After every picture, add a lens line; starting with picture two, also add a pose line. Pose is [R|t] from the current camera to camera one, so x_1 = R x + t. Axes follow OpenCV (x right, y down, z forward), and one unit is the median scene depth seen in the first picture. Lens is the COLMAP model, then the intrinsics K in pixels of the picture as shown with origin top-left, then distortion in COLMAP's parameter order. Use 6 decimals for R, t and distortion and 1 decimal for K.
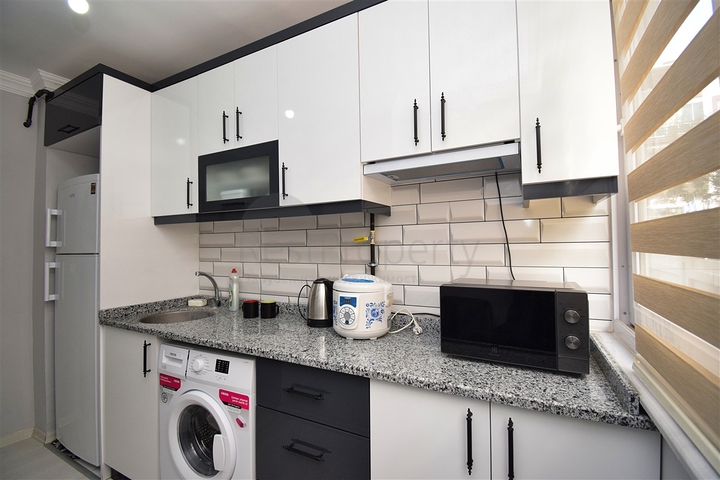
lens RADIAL K [[319.1, 0, 360.0], [0, 319.1, 240.0], [0, 0, 1]] dist [0.000322, -0.000150]
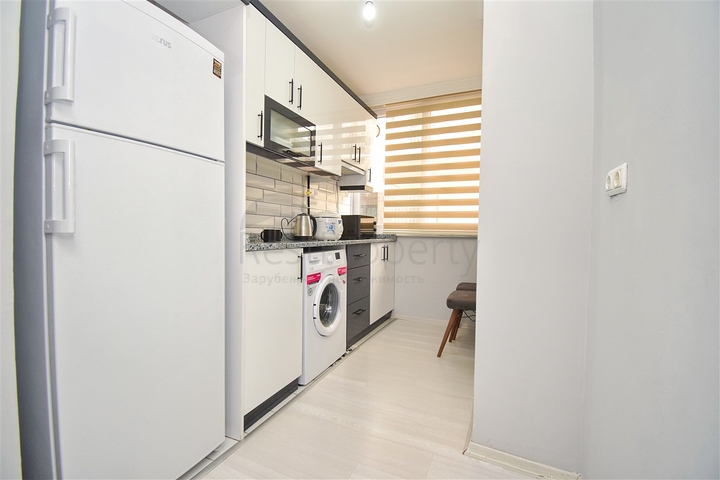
lens RADIAL K [[319.1, 0, 360.0], [0, 319.1, 240.0], [0, 0, 1]] dist [0.000322, -0.000150]
pose [[-0.070487, -0.012246, 0.997438, -1.956423], [-0.032366, 0.999426, 0.009983, 0.254816], [-0.996987, -0.031579, -0.070843, 0.891867]]
